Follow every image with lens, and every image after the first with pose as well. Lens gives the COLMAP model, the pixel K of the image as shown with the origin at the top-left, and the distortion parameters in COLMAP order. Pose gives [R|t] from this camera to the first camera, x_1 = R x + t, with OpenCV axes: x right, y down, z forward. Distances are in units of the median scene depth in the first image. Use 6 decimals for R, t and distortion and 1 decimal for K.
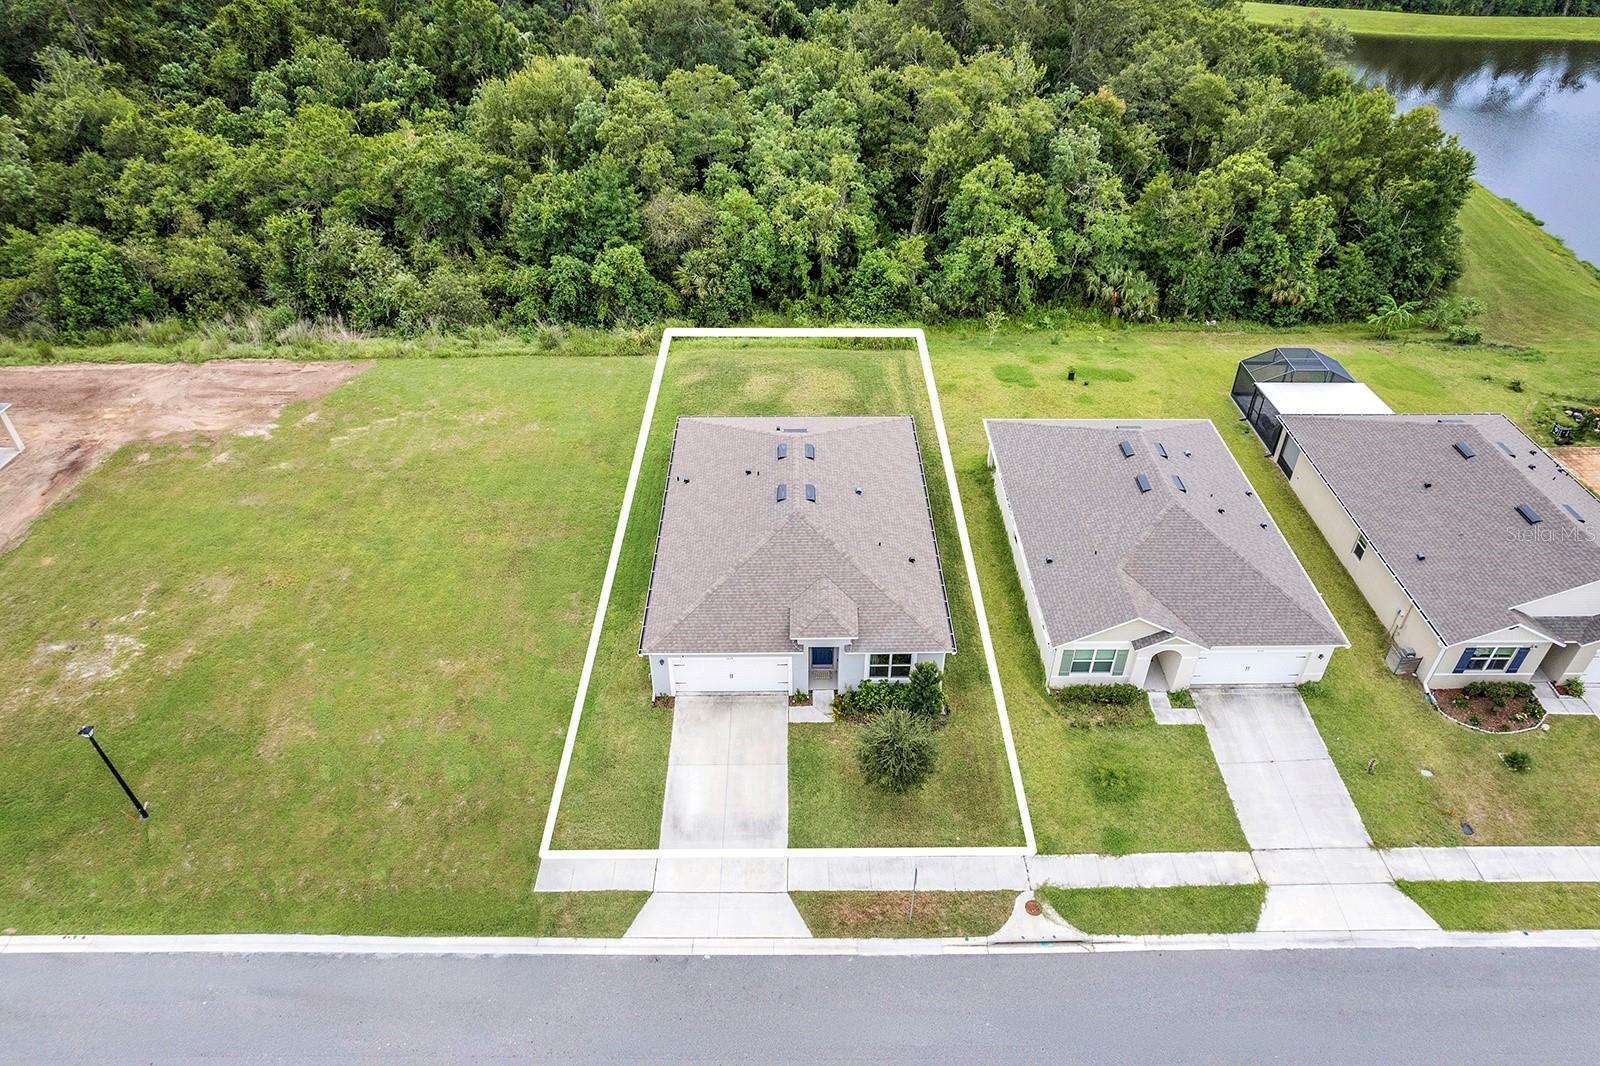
lens RADIAL K [[1026.5, 0, 799.4], [0, 1026.5, 546.2], [0, 0, 1]] dist [-0.079479, 0.077635]
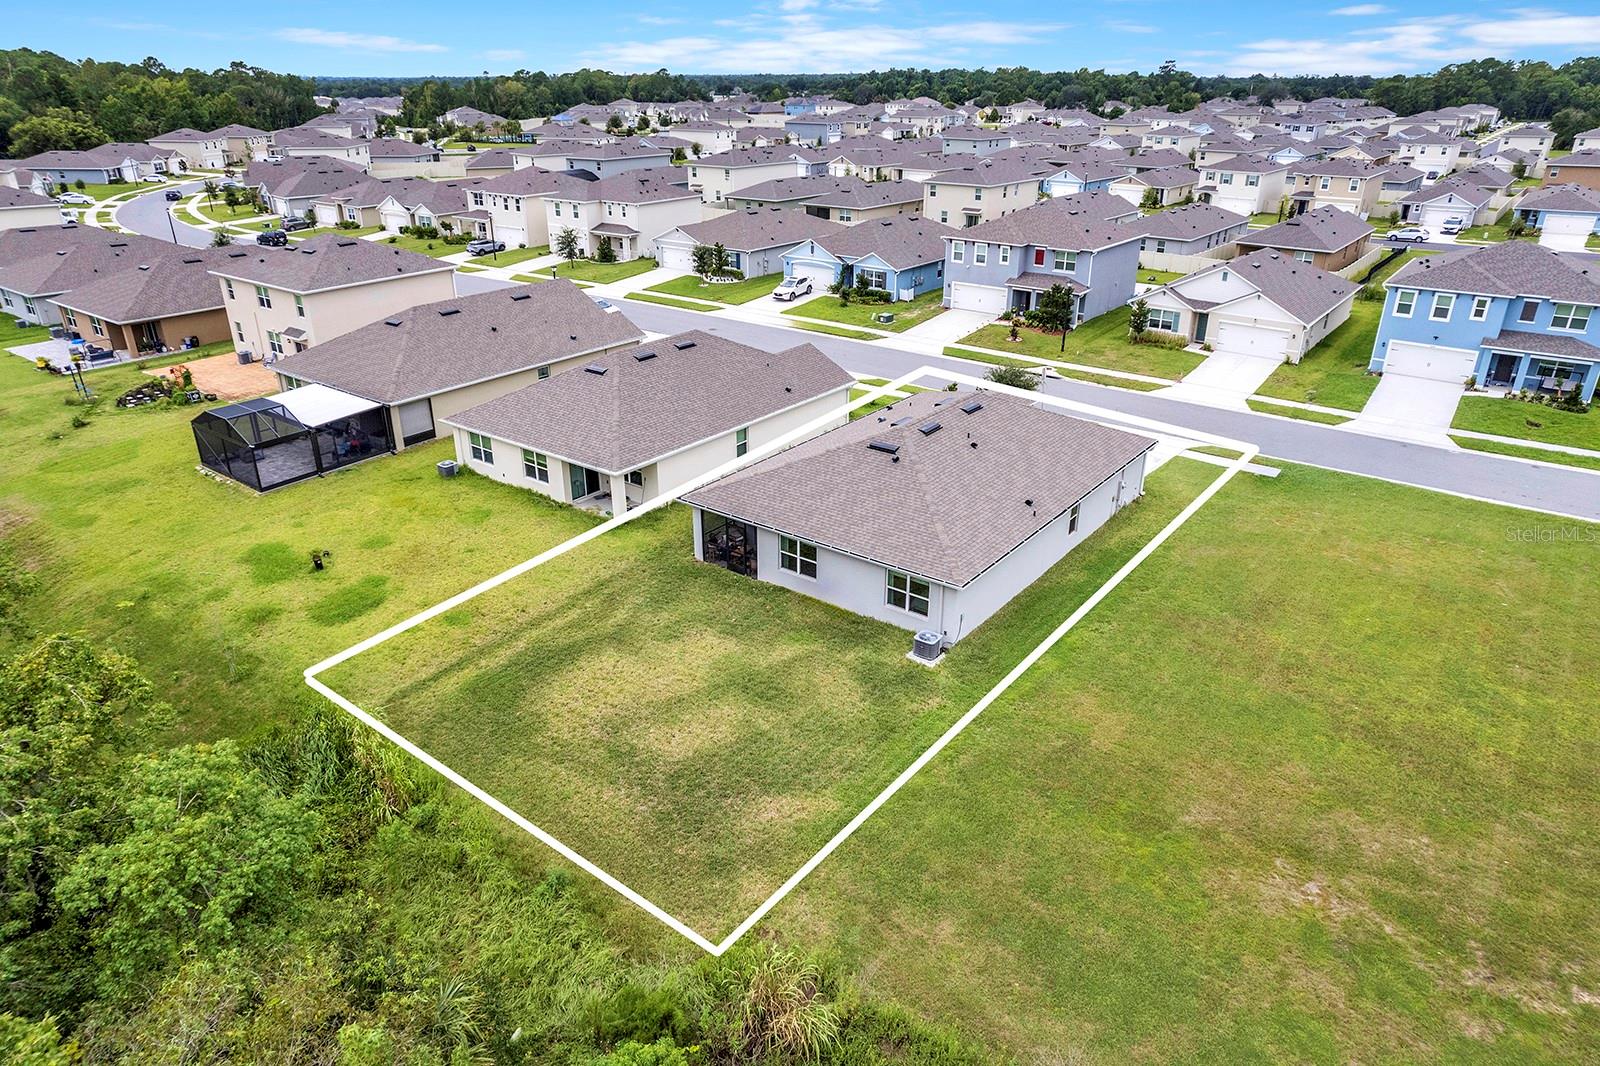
lens RADIAL K [[1026.5, 0, 799.4], [0, 1026.5, 546.2], [0, 0, 1]] dist [-0.079479, 0.077635]
pose [[-0.792682, -0.256747, 0.552935, -0.302794], [0.372163, 0.514579, 0.772466, -0.525320], [-0.482857, 0.818101, -0.312346, 1.001691]]
